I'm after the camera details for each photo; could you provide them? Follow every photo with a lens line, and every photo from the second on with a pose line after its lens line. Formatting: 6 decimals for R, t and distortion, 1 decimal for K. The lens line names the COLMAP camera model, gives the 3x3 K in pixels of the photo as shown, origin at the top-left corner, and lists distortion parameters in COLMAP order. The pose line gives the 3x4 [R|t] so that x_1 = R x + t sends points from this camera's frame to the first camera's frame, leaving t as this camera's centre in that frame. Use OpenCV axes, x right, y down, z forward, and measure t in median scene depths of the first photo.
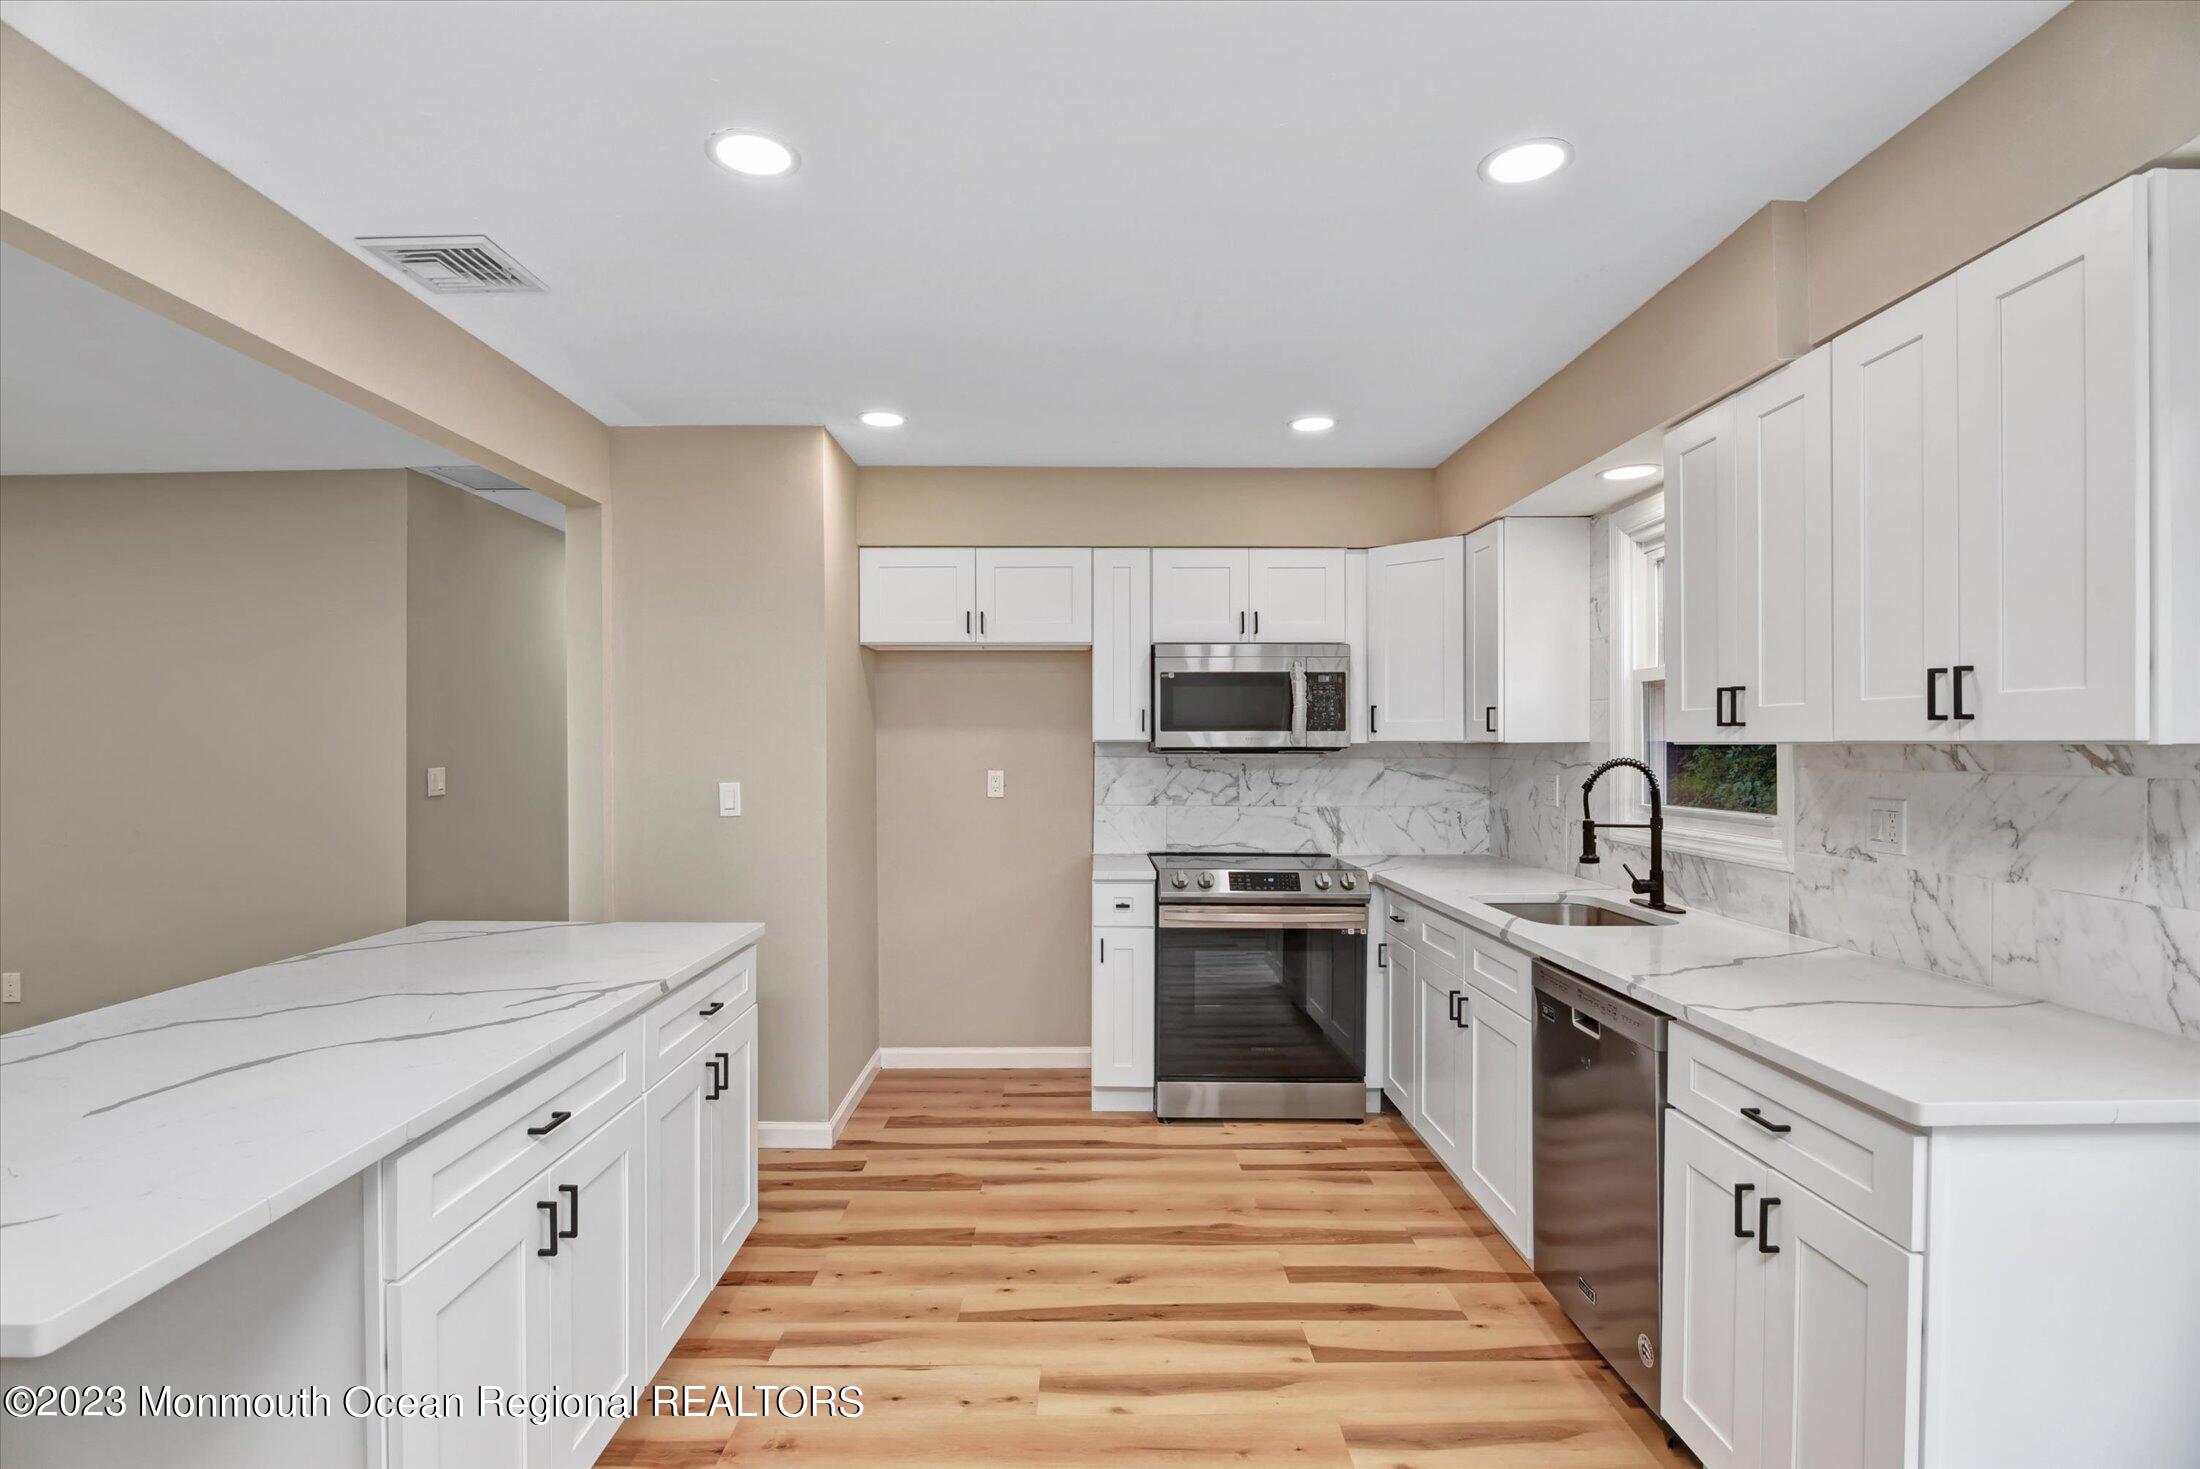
lens RADIAL K [[1087.3, 0, 1092.8], [0, 1087.3, 750.2], [0, 0, 1]] dist [-0.016226, -0.000843]
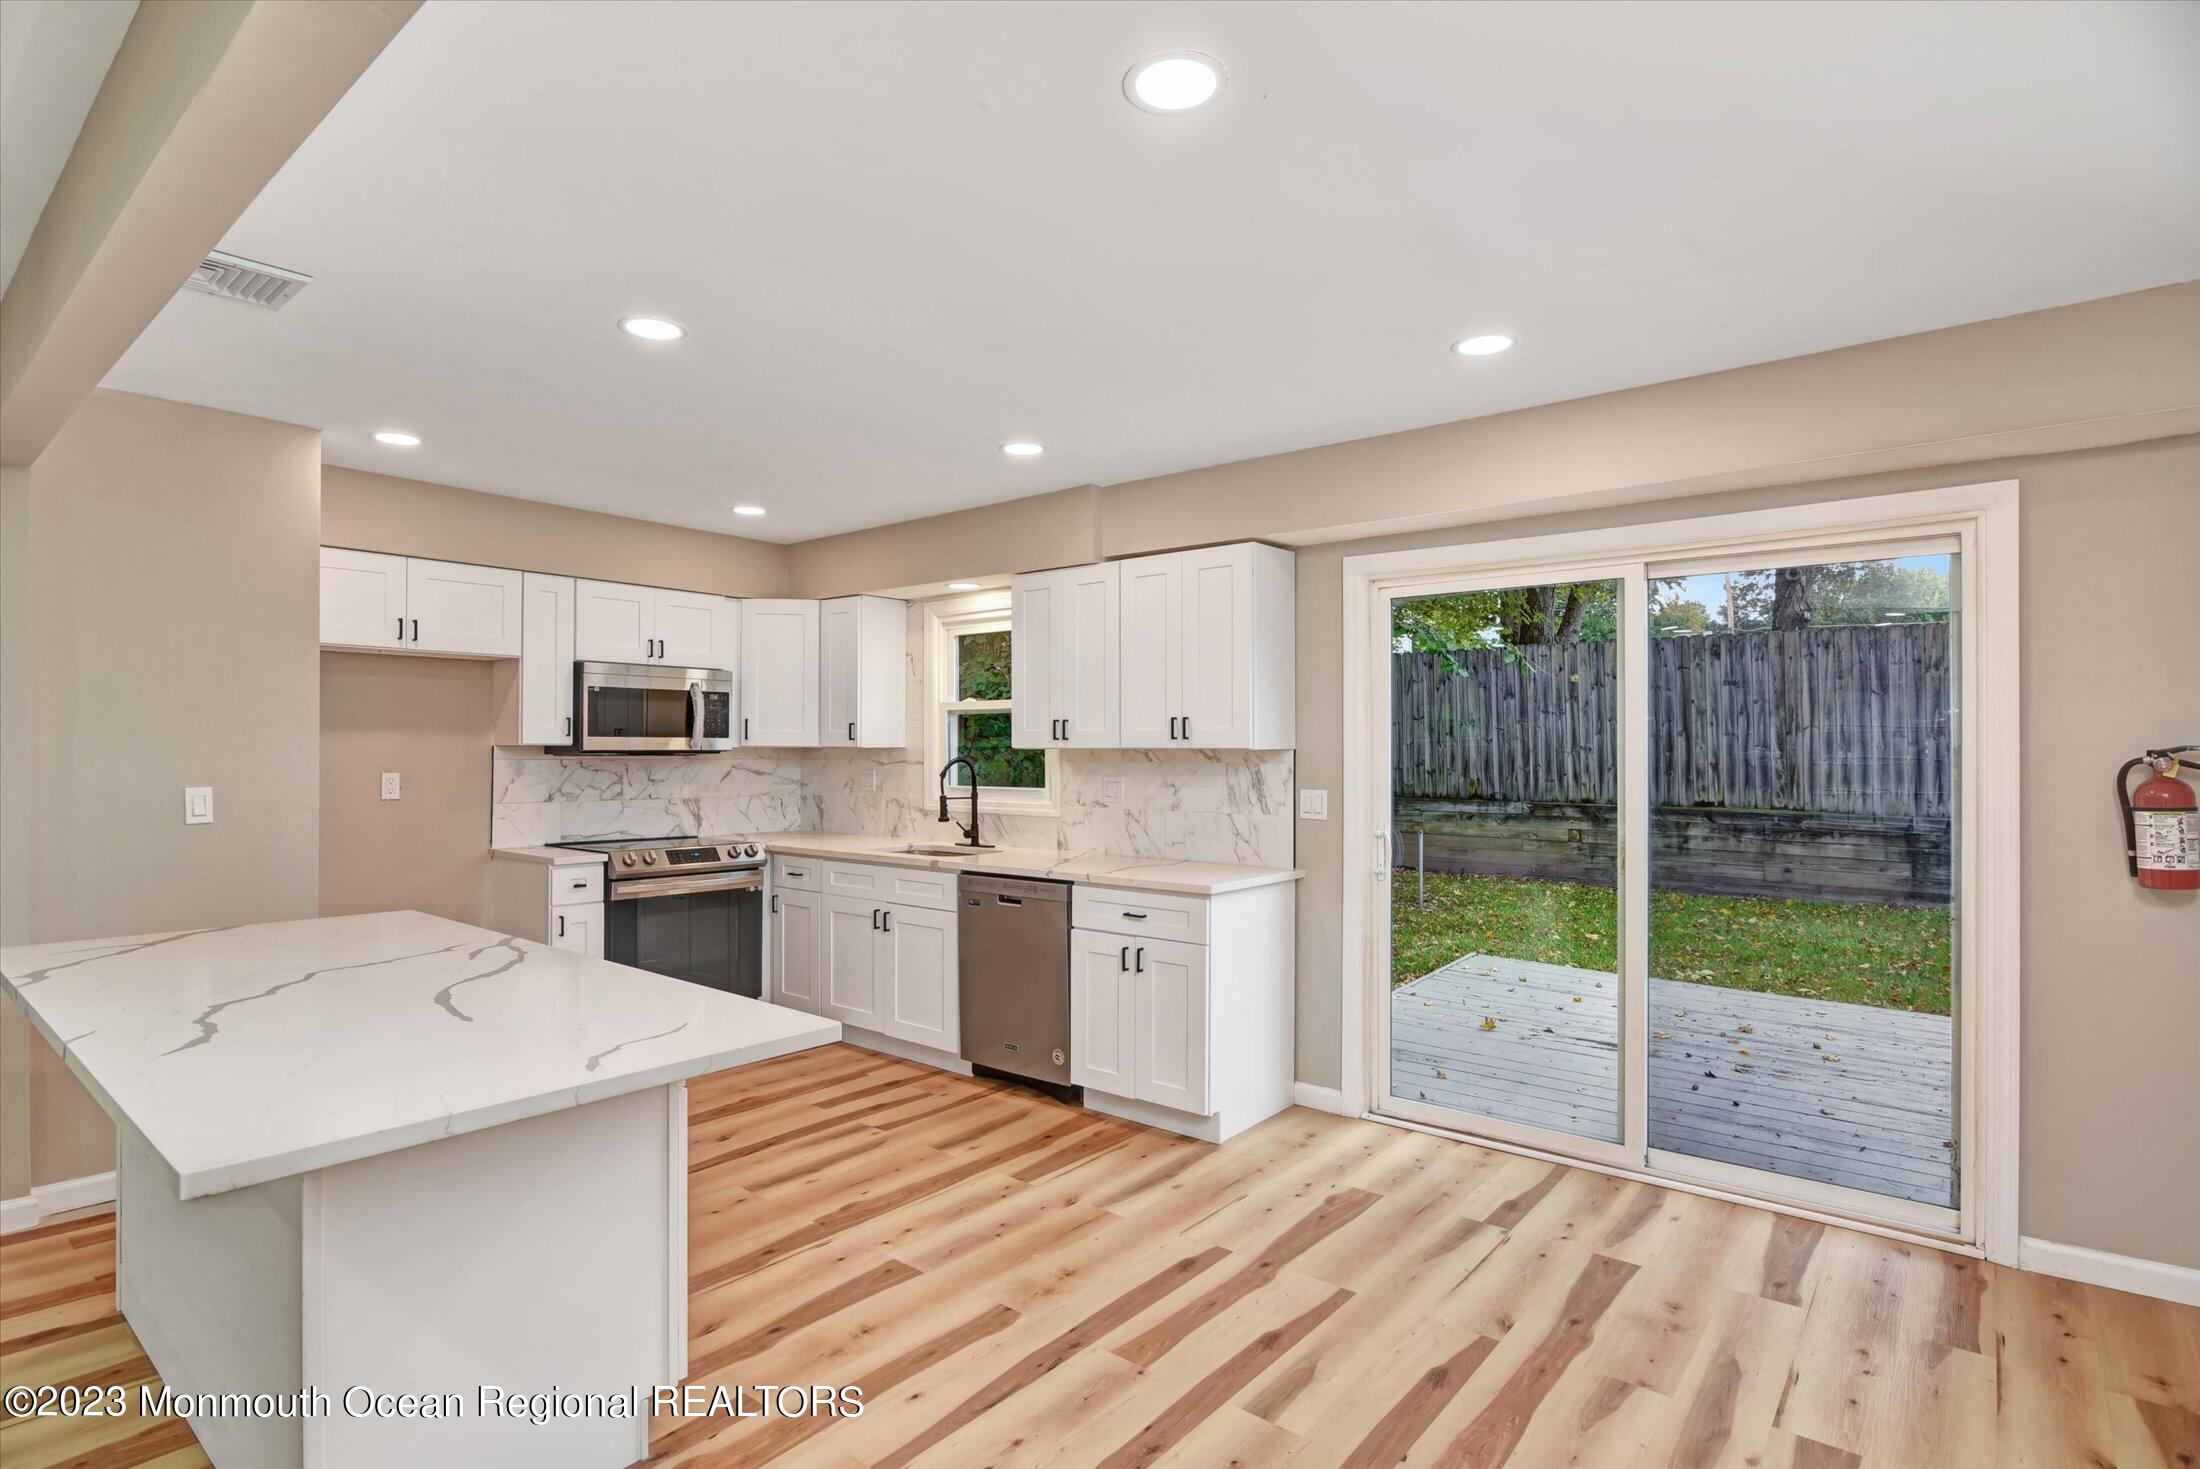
lens RADIAL K [[1107.2, 0, 1088.6], [0, 1107.2, 736.6], [0, 0, 1]] dist [-0.012949, -0.000036]
pose [[0.633379, 0.010524, 0.773770, -0.576679], [0.000893, 0.999897, -0.014330, 0.000107], [-0.773841, 0.009767, 0.633304, -0.187341]]
